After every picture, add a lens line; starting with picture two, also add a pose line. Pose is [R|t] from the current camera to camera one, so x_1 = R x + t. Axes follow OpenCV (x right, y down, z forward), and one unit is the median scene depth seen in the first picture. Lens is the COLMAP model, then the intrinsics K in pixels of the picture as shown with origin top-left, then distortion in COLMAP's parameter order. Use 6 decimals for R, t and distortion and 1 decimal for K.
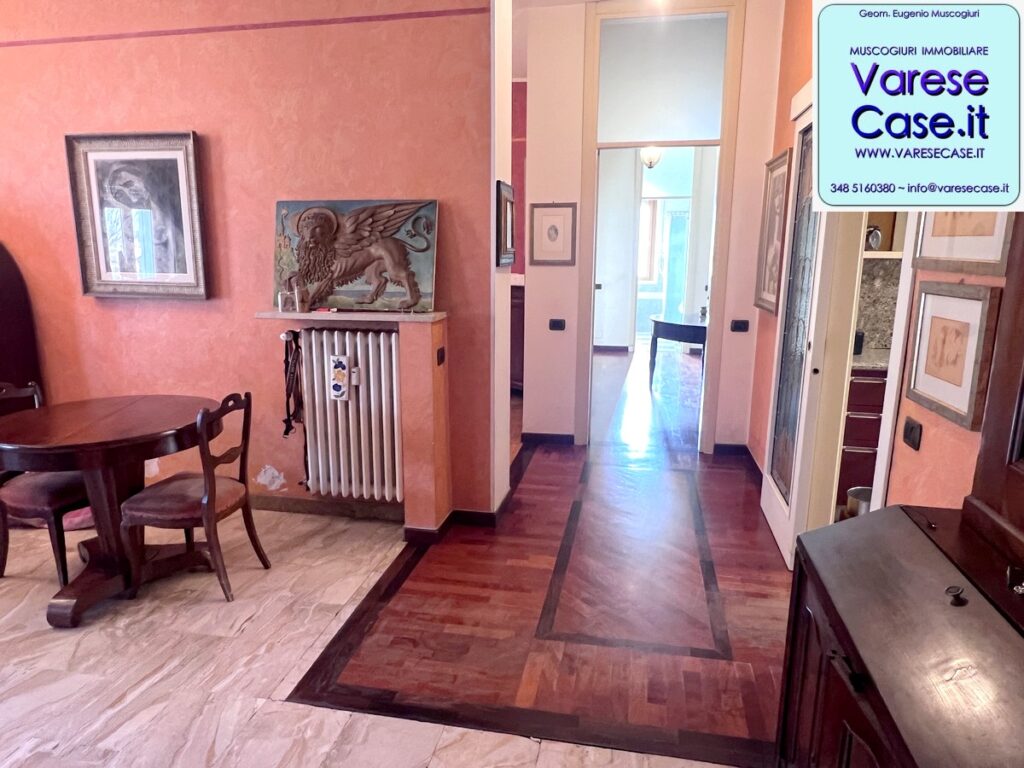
lens RADIAL K [[670.2, 0, 501.6], [0, 670.2, 392.1], [0, 0, 1]] dist [-0.001062, -0.002498]
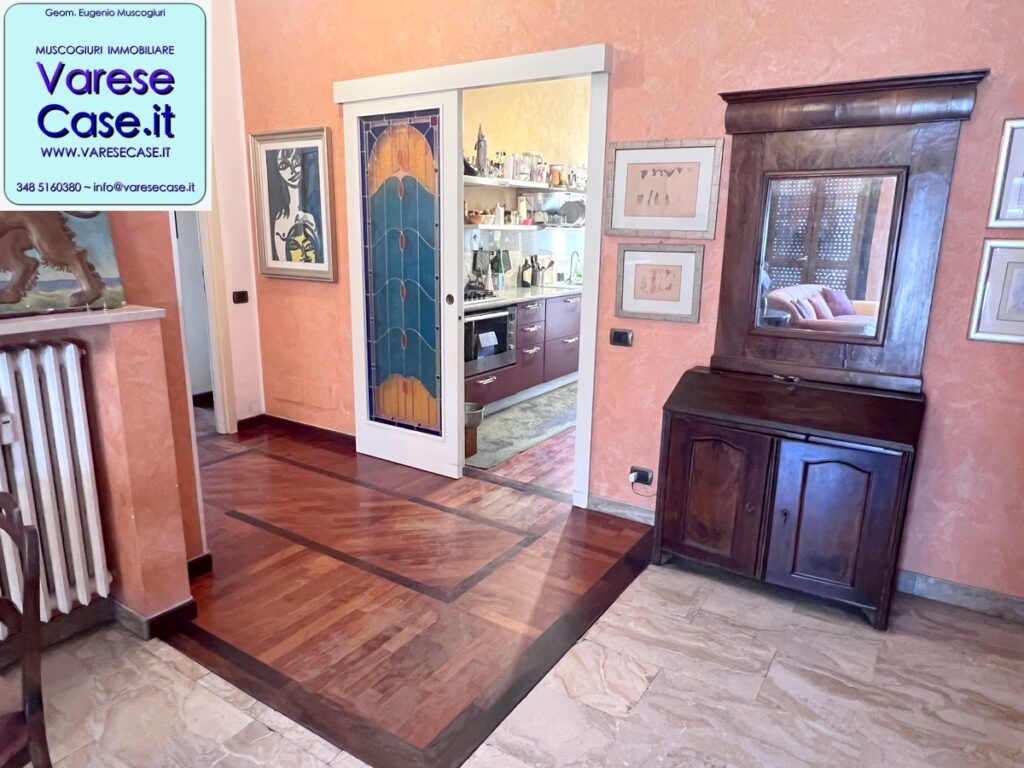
lens RADIAL K [[670.2, 0, 514.7], [0, 670.2, 389.0], [0, 0, 1]] dist [-0.001062, -0.002498]
pose [[0.361923, -0.214243, 0.907255, -0.595582], [0.177611, 0.971252, 0.158503, -0.073230], [-0.915132, 0.103772, 0.389570, 0.368310]]
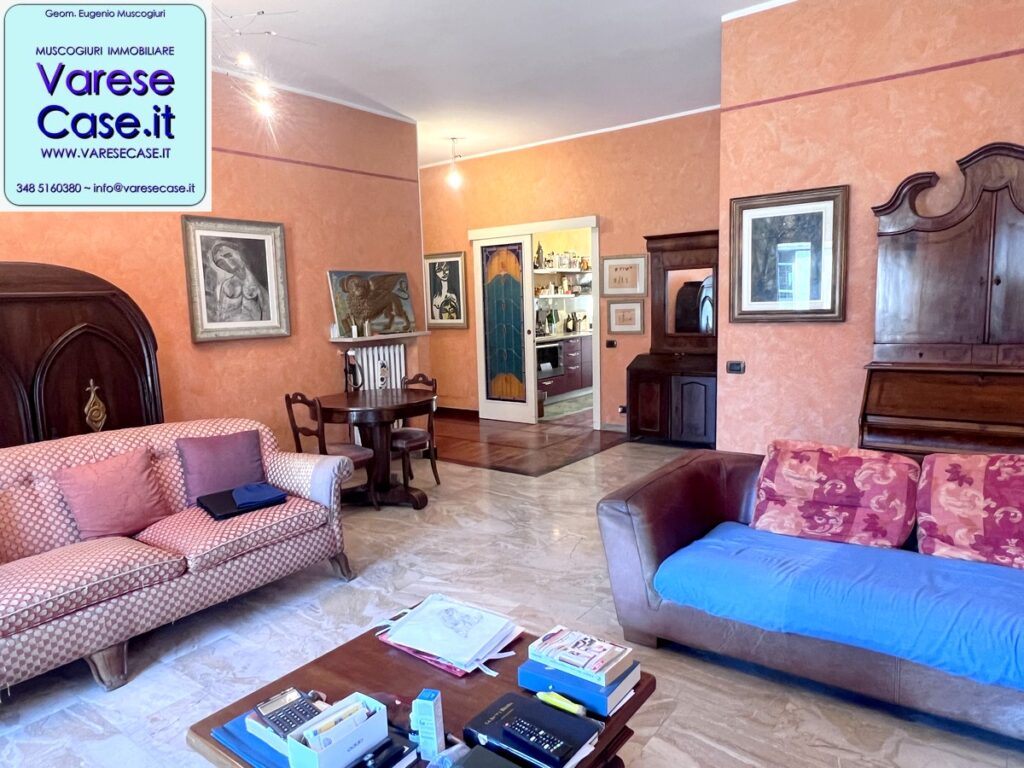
lens RADIAL K [[670.2, 0, 507.5], [0, 670.2, 387.9], [0, 0, 1]] dist [-0.001062, -0.002498]
pose [[0.438351, -0.135185, 0.888580, -1.657386], [0.218701, 0.974954, 0.040437, 0.015347], [-0.871790, 0.176608, 0.456937, -0.051028]]
